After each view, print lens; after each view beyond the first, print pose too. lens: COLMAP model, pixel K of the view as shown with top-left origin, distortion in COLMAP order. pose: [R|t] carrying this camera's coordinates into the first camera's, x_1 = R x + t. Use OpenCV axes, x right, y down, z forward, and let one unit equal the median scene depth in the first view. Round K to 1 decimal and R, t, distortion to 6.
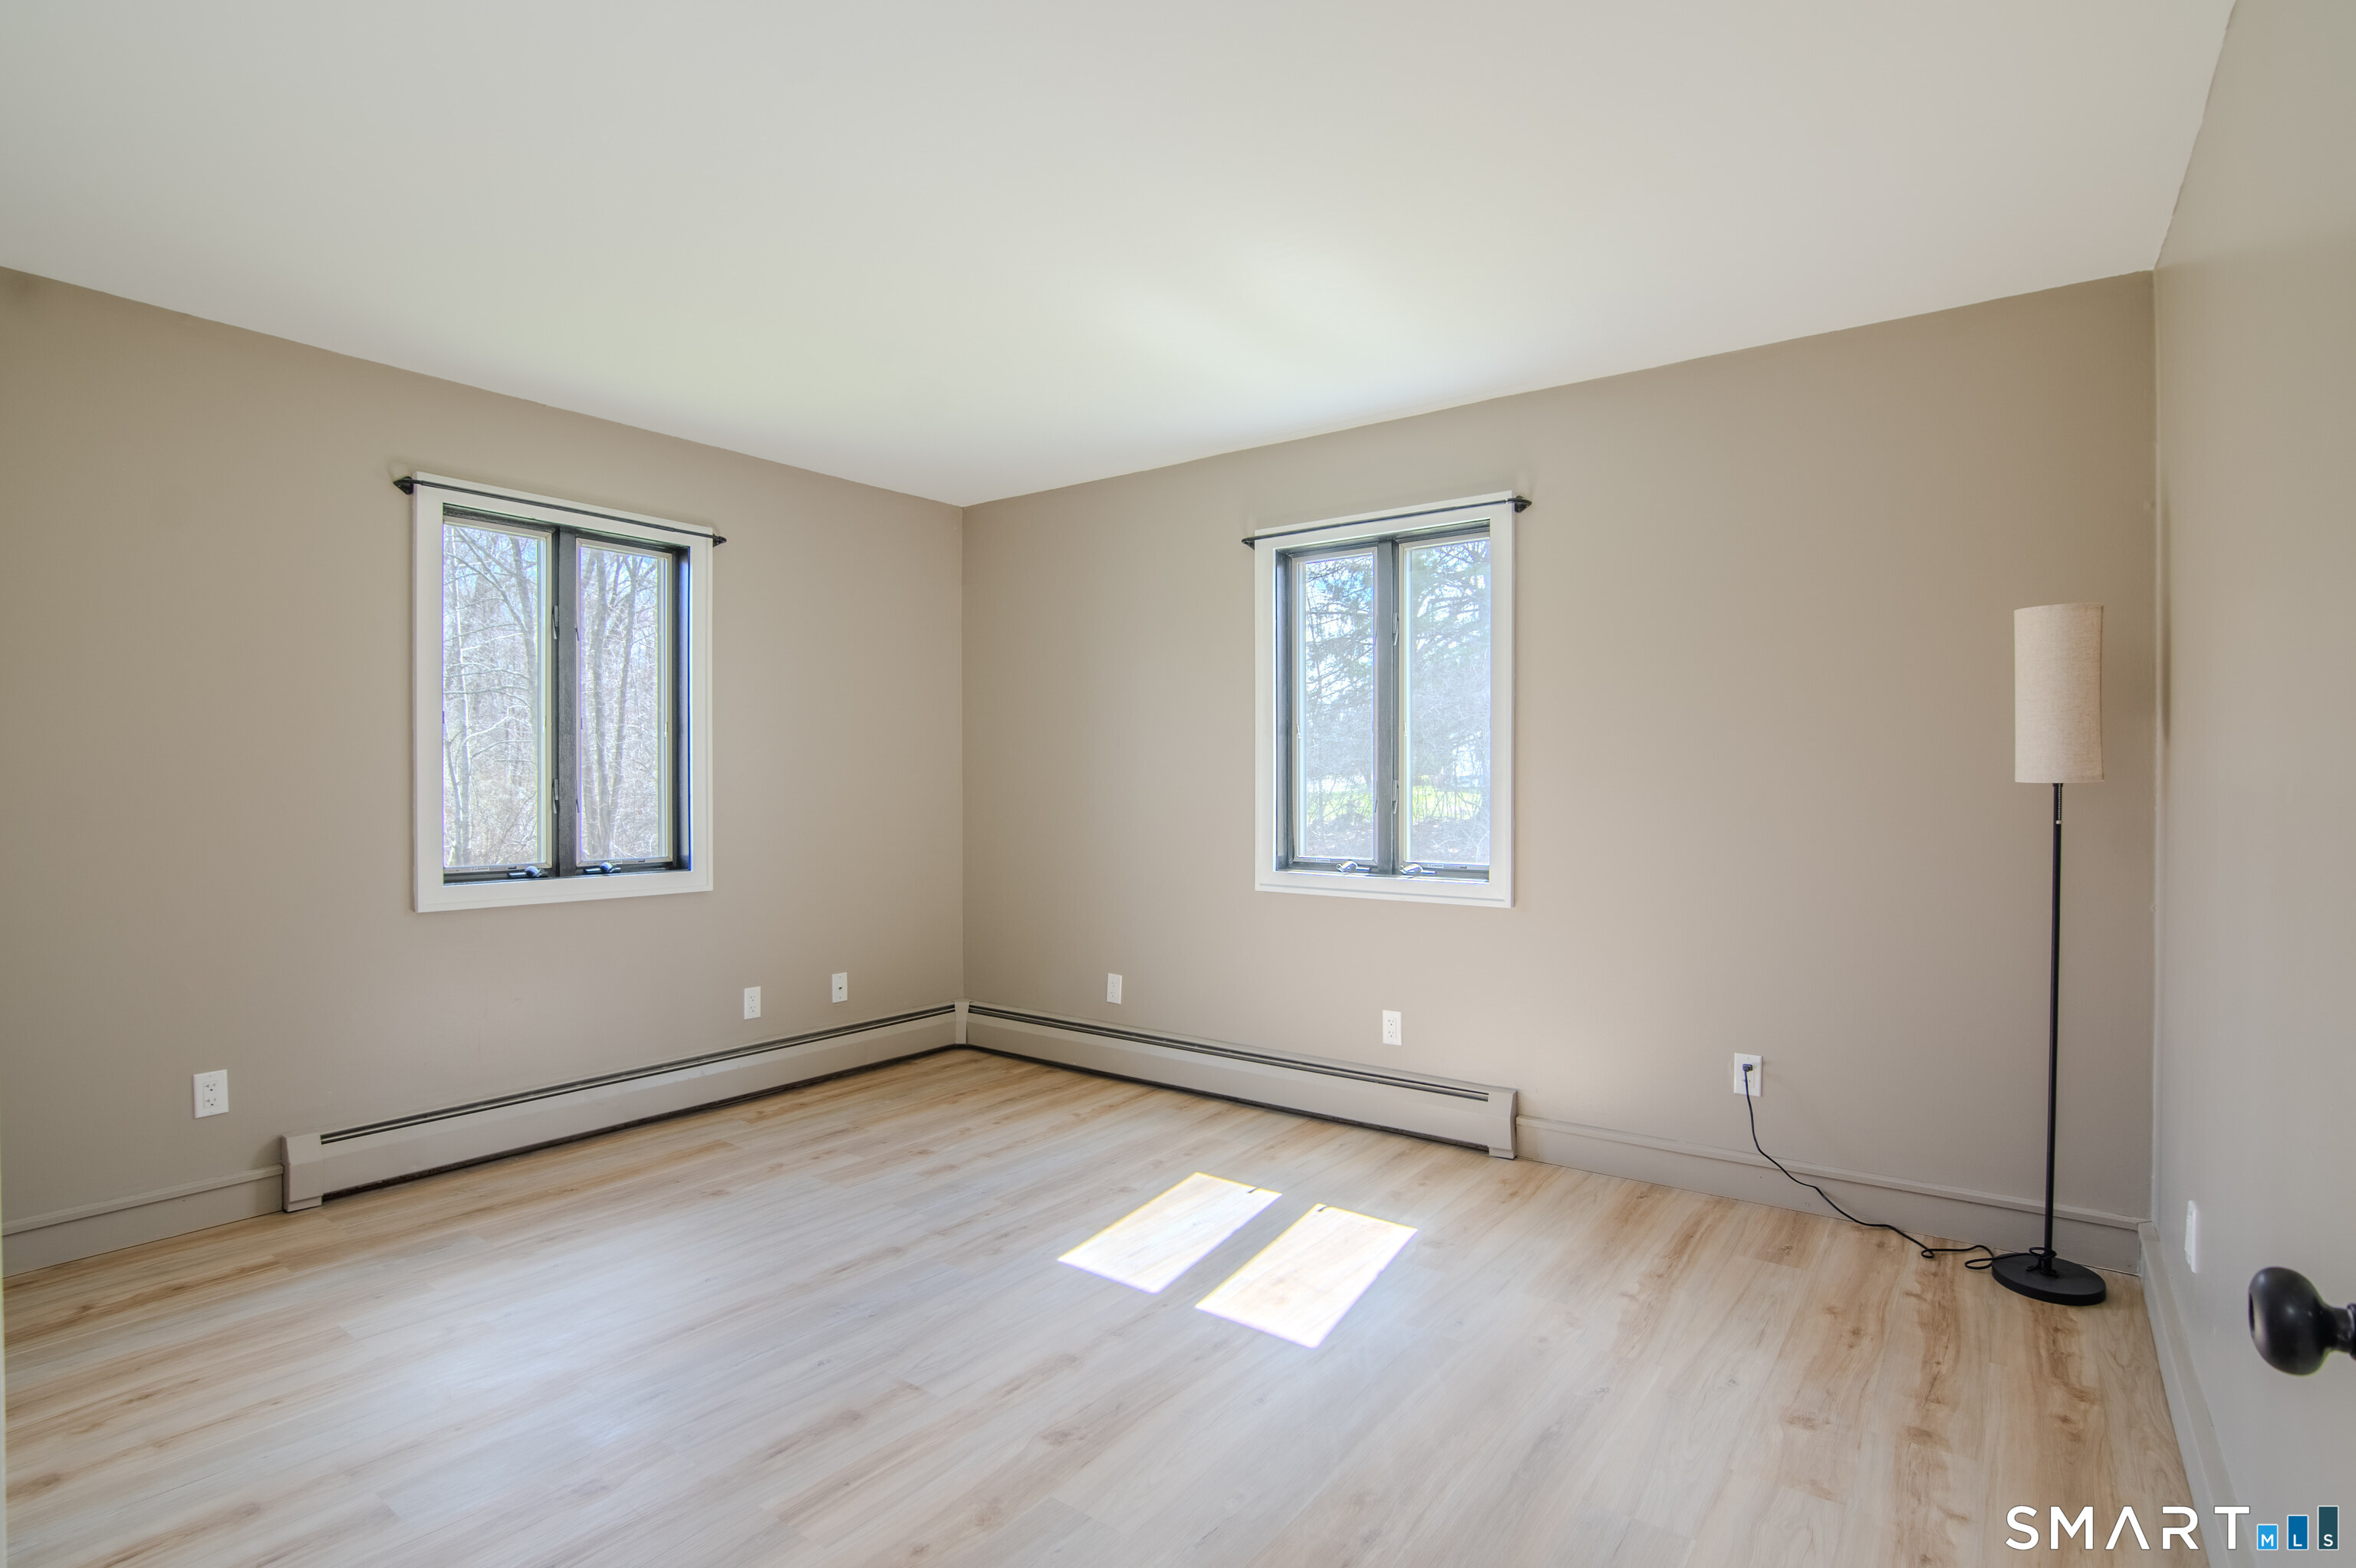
lens RADIAL K [[1166.4, 0, 1178.1], [0, 1166.4, 786.2], [0, 0, 1]] dist [-0.025780, 0.005561]
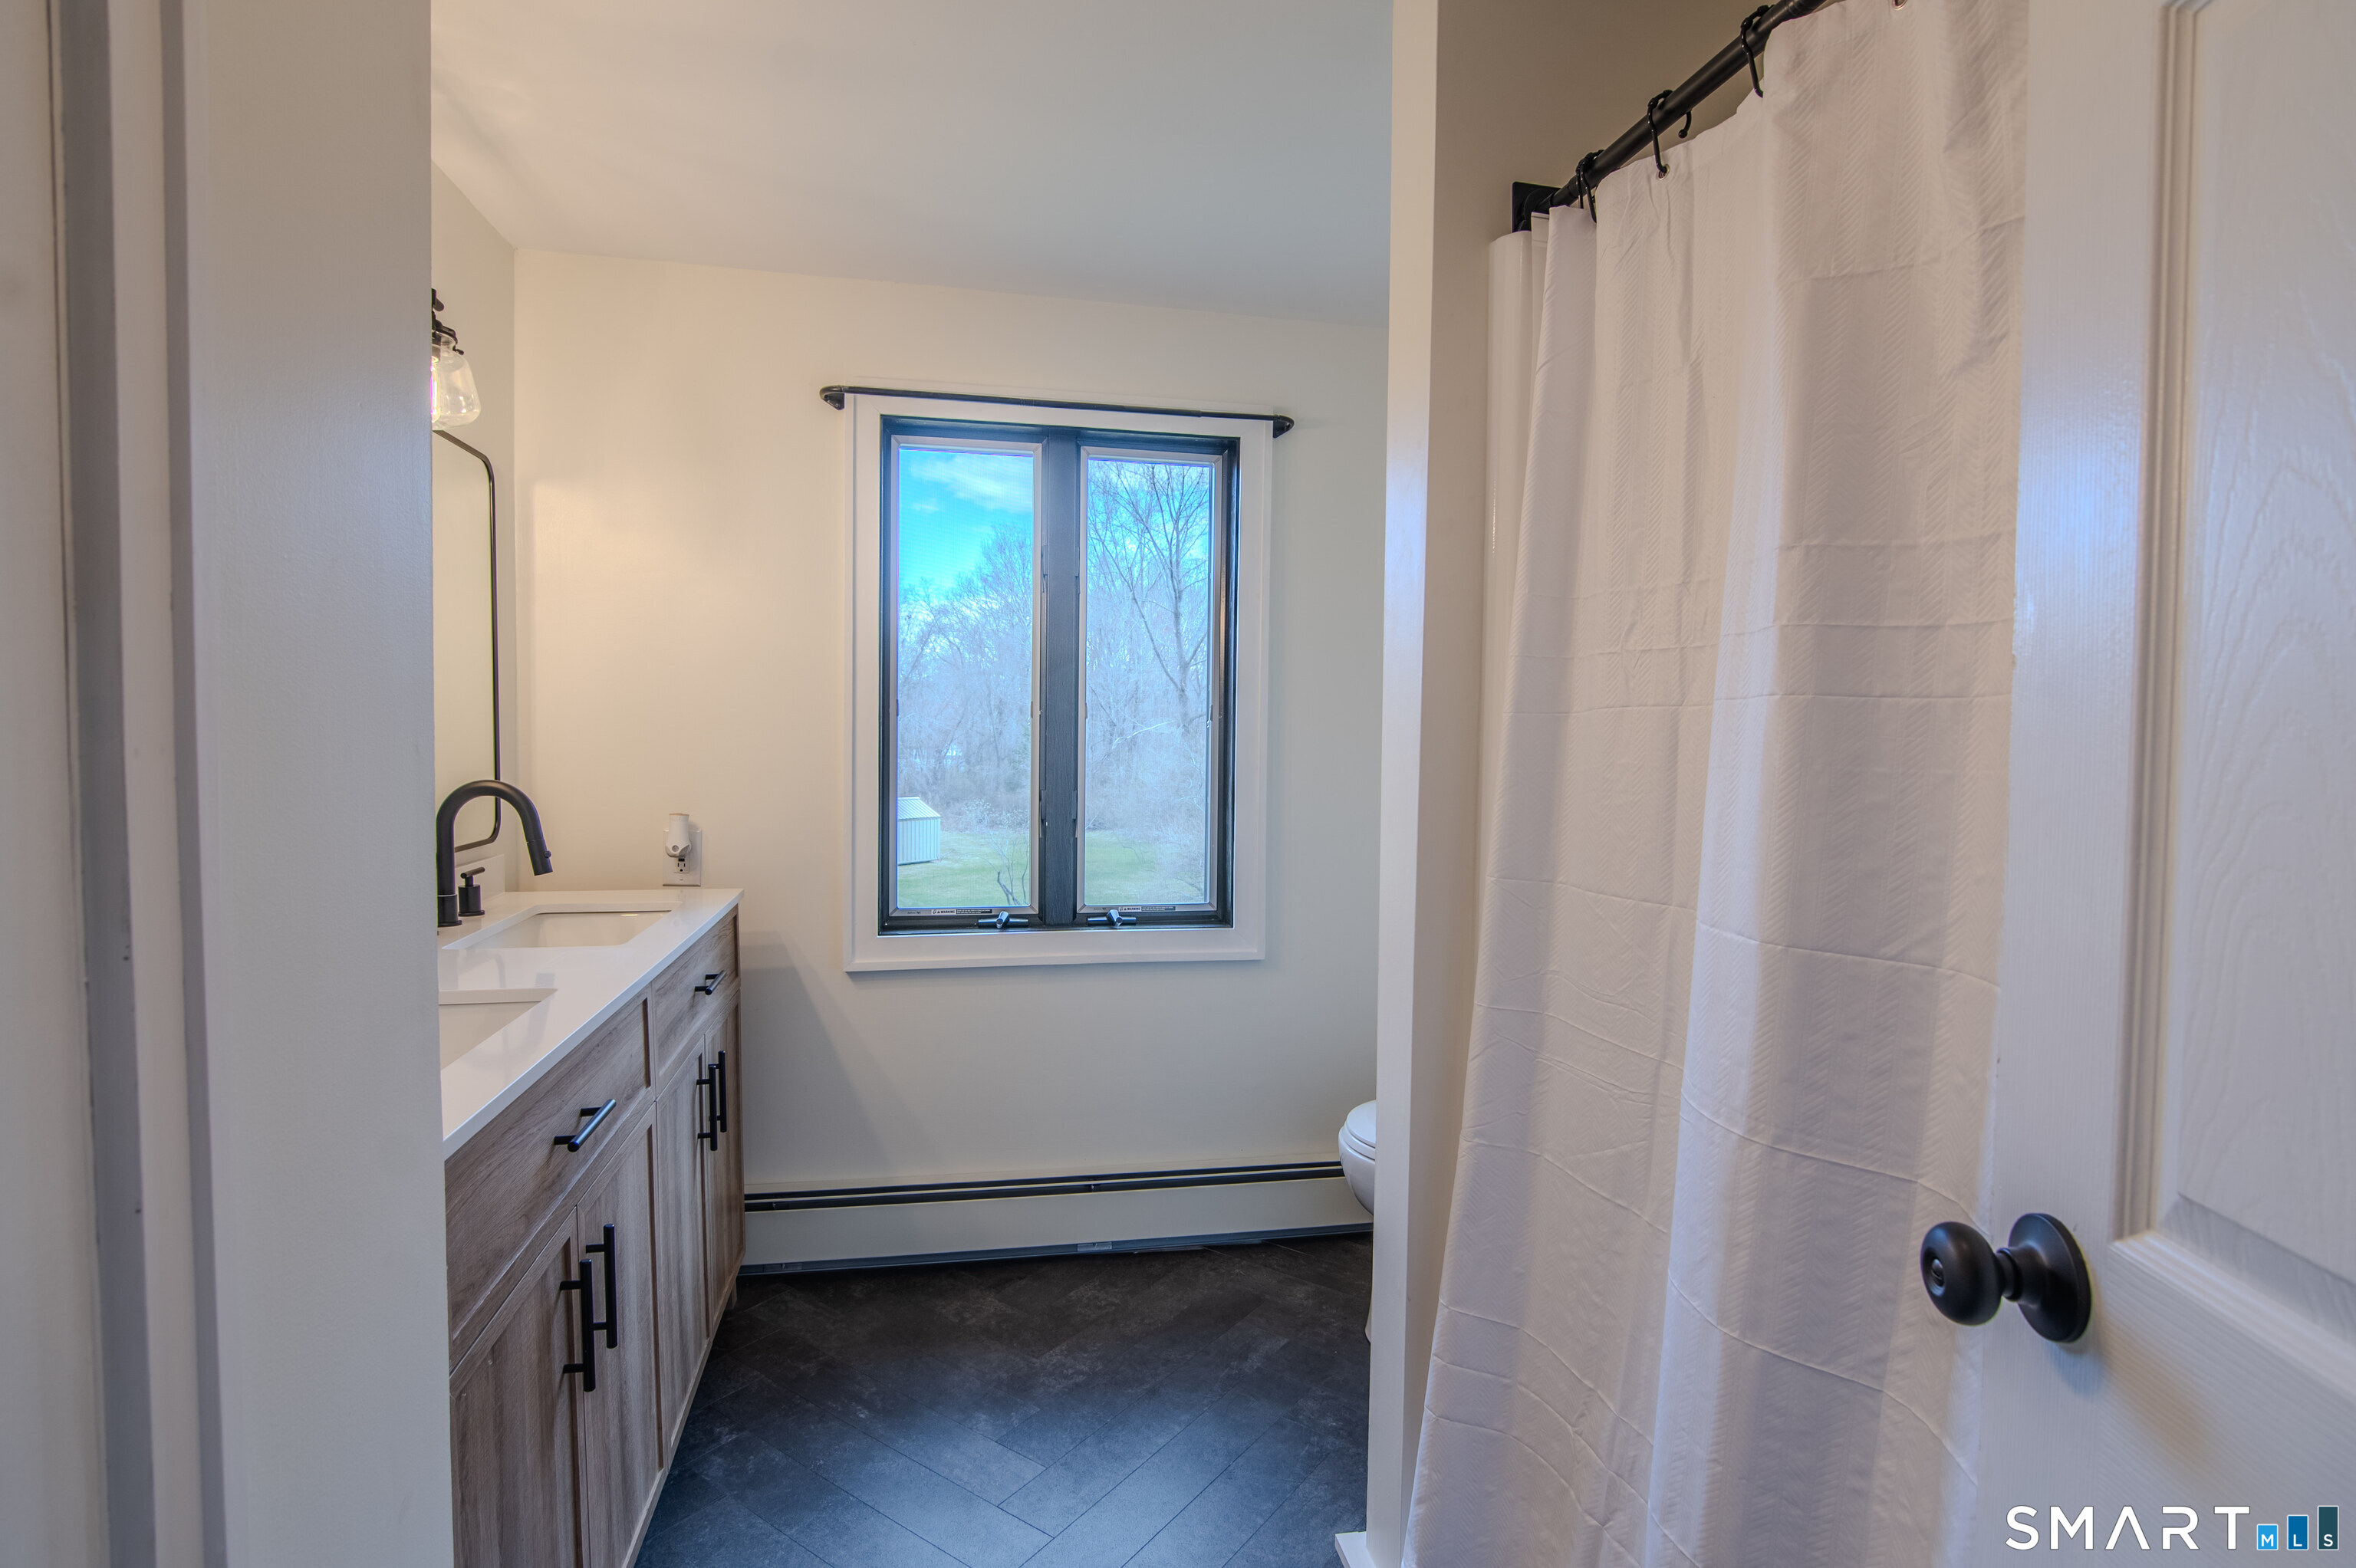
lens RADIAL K [[1166.4, 0, 1191.5], [0, 1166.4, 782.7], [0, 0, 1]] dist [-0.025780, 0.005561]
pose [[0.748854, 0.034644, -0.661829, 0.003966], [-0.011247, 0.999153, 0.039575, -0.039196], [0.662640, -0.022193, 0.748609, 0.509739]]
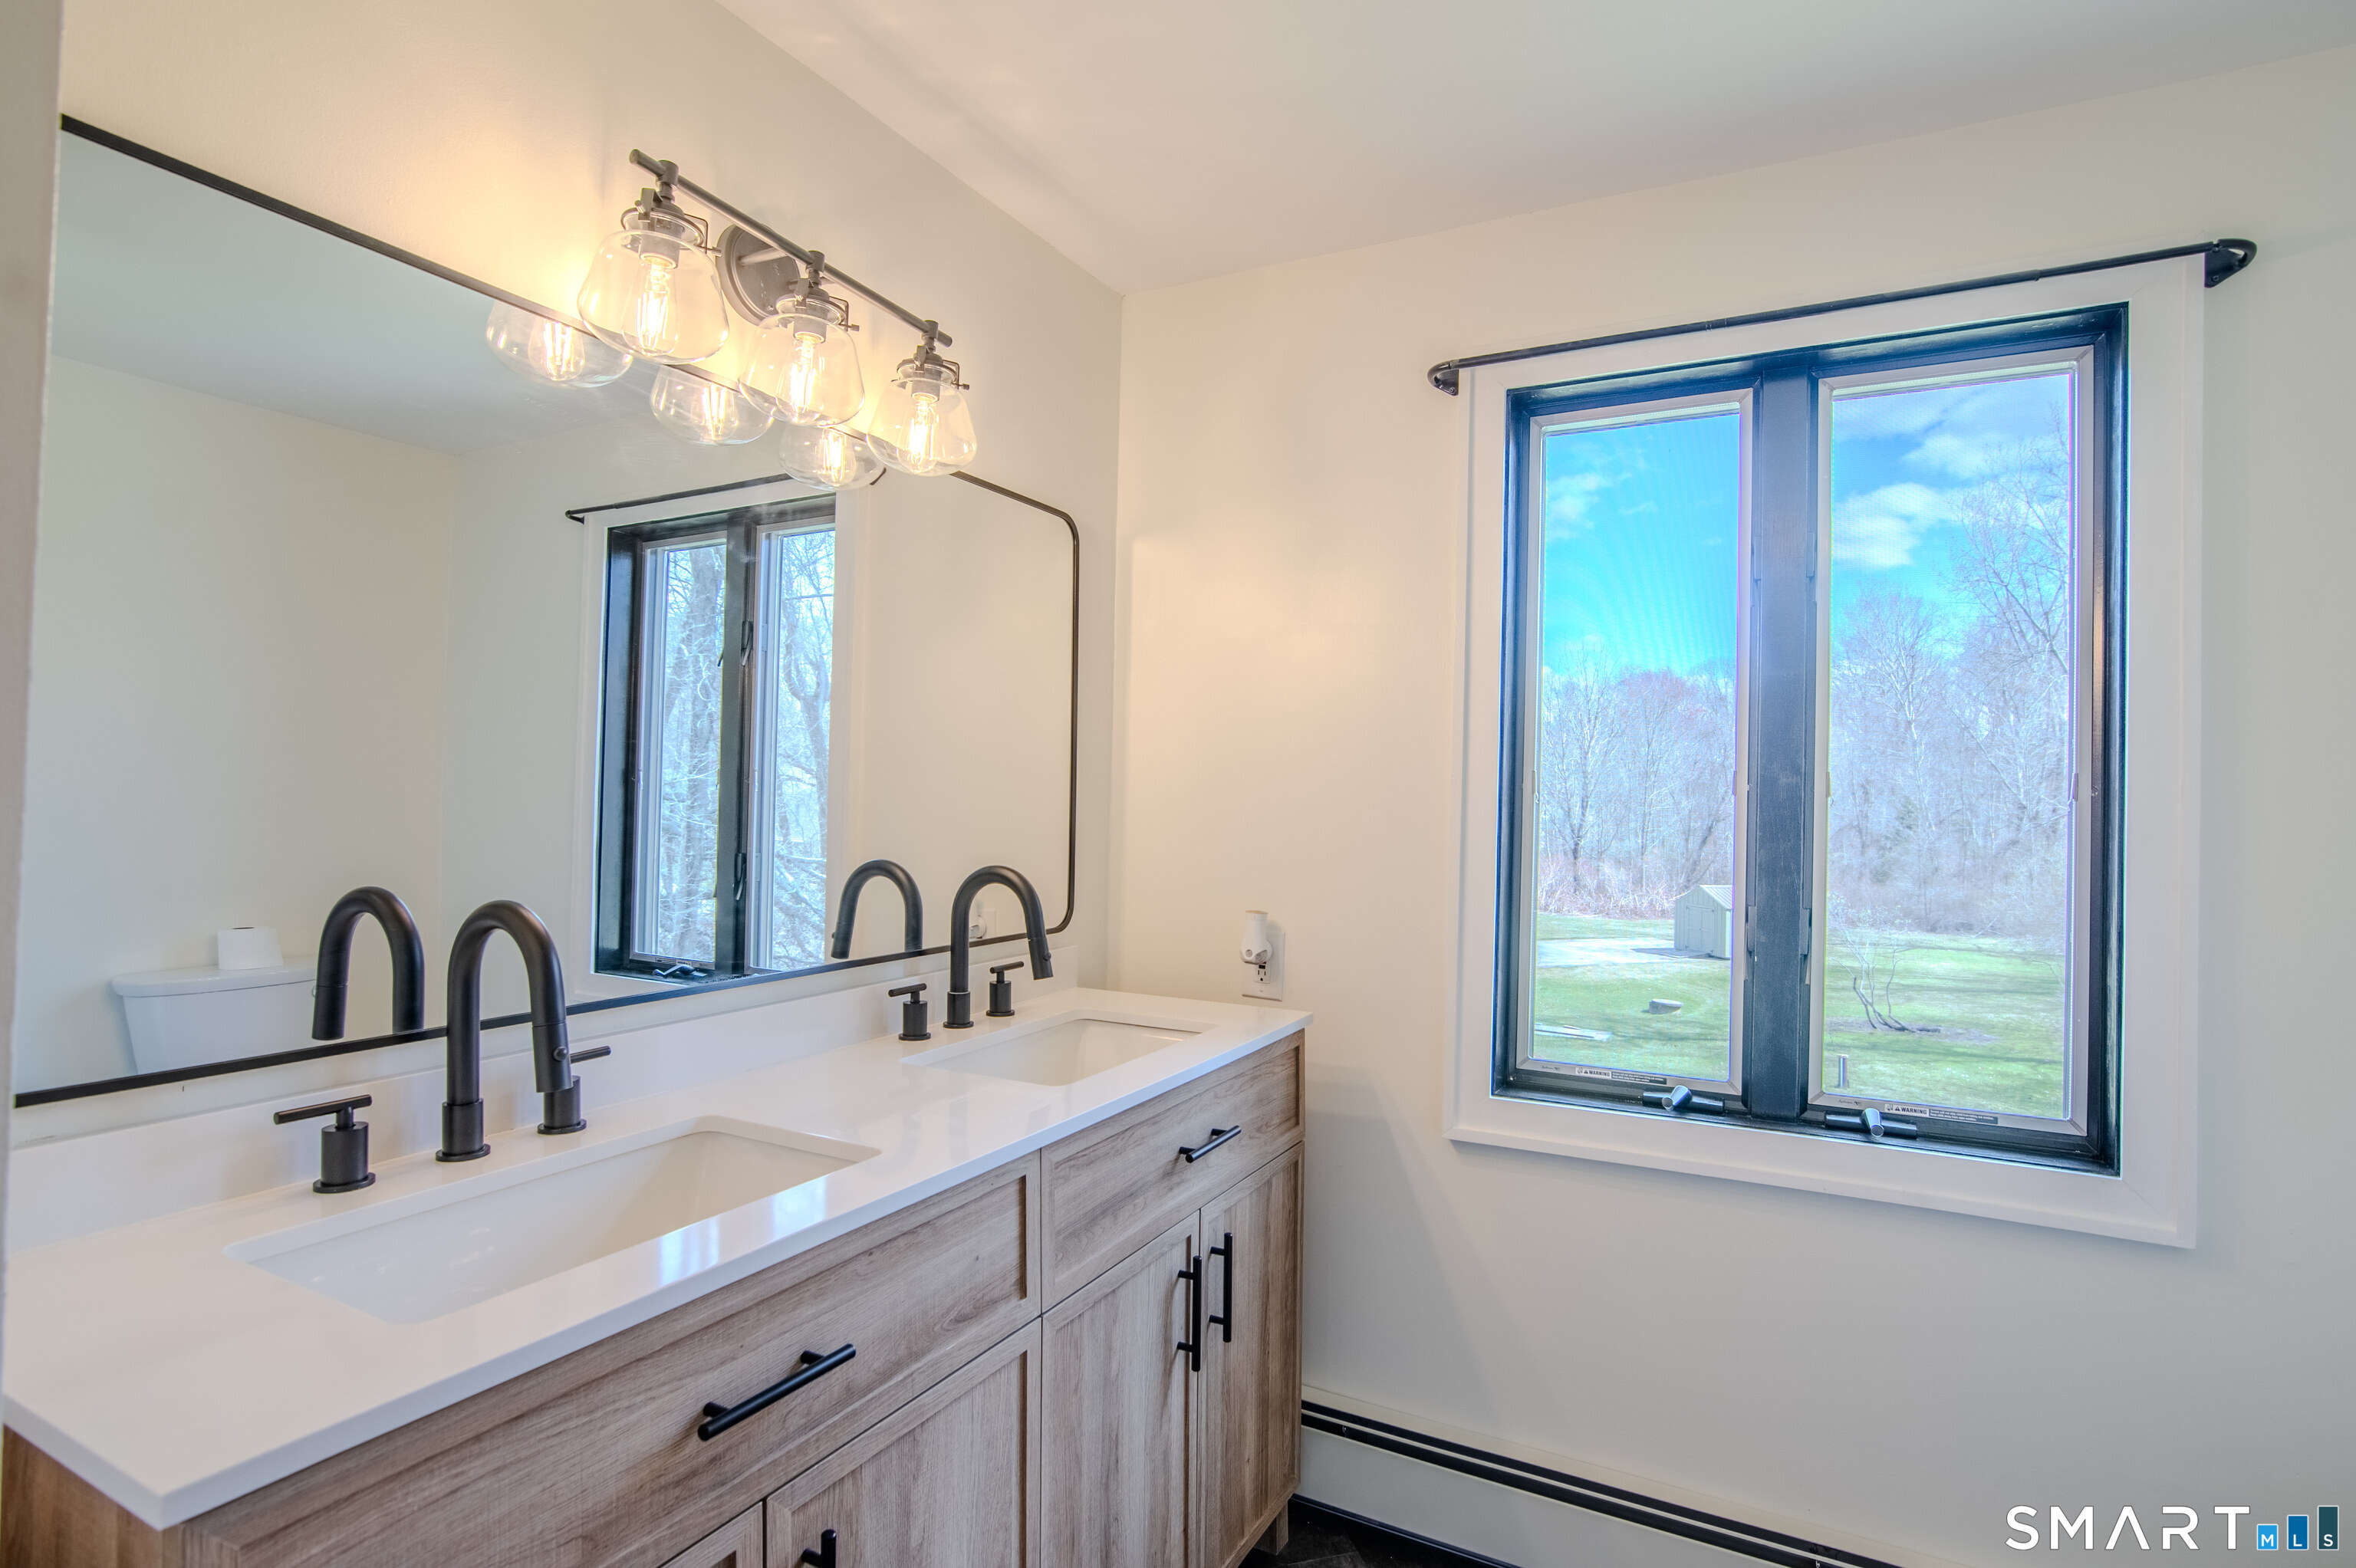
lens RADIAL K [[1166.4, 0, 1162.8], [0, 1166.4, 789.7], [0, 0, 1]] dist [-0.025780, 0.005561]
pose [[0.137904, -0.008302, -0.990411, -0.105973], [-0.020414, 0.999729, -0.011222, -0.042324], [0.990235, 0.021766, 0.137697, 0.682413]]
